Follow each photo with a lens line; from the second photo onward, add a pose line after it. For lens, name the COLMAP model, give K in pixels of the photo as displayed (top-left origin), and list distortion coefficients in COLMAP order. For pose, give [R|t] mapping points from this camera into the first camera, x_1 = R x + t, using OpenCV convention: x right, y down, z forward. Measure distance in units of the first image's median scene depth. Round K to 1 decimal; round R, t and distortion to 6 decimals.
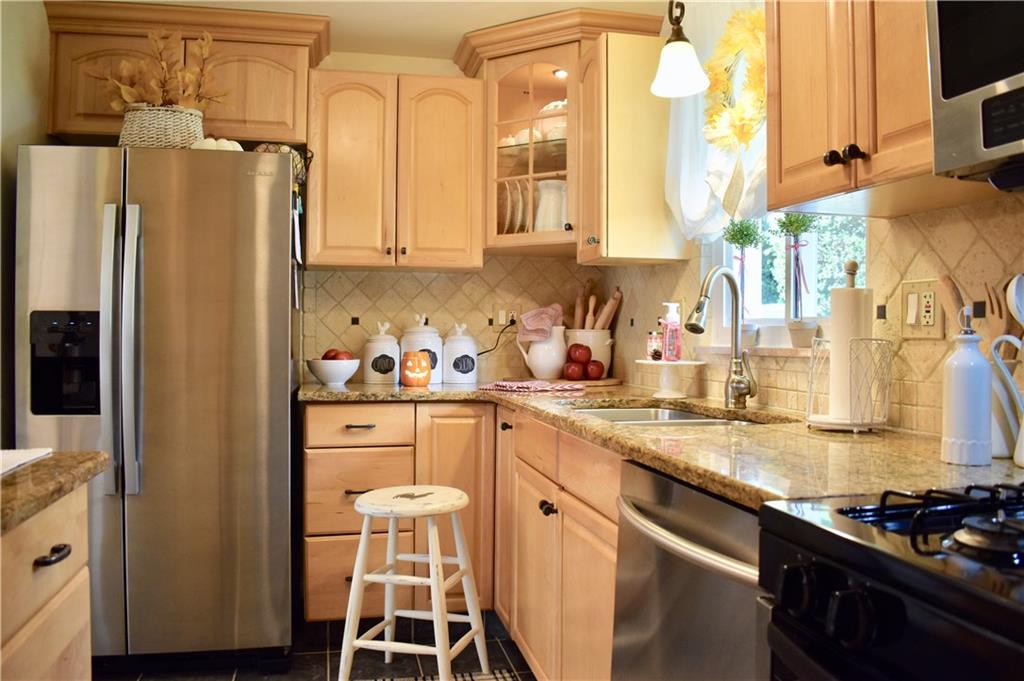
lens RADIAL K [[812.8, 0, 508.2], [0, 812.8, 336.5], [0, 0, 1]] dist [-0.089166, 0.007309]
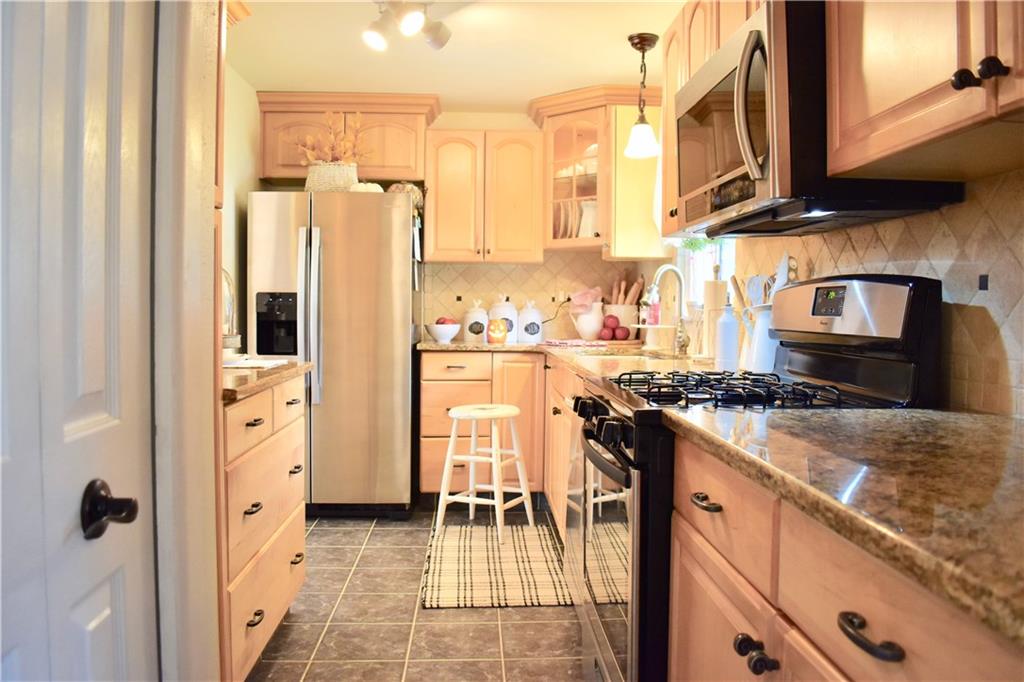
lens RADIAL K [[812.8, 0, 514.6], [0, 812.8, 340.1], [0, 0, 1]] dist [-0.089166, 0.007309]
pose [[0.985180, 0.009739, -0.171246, 0.182863], [-0.004171, 0.999452, 0.032845, 0.008183], [0.171472, -0.031644, 0.984681, -0.481940]]
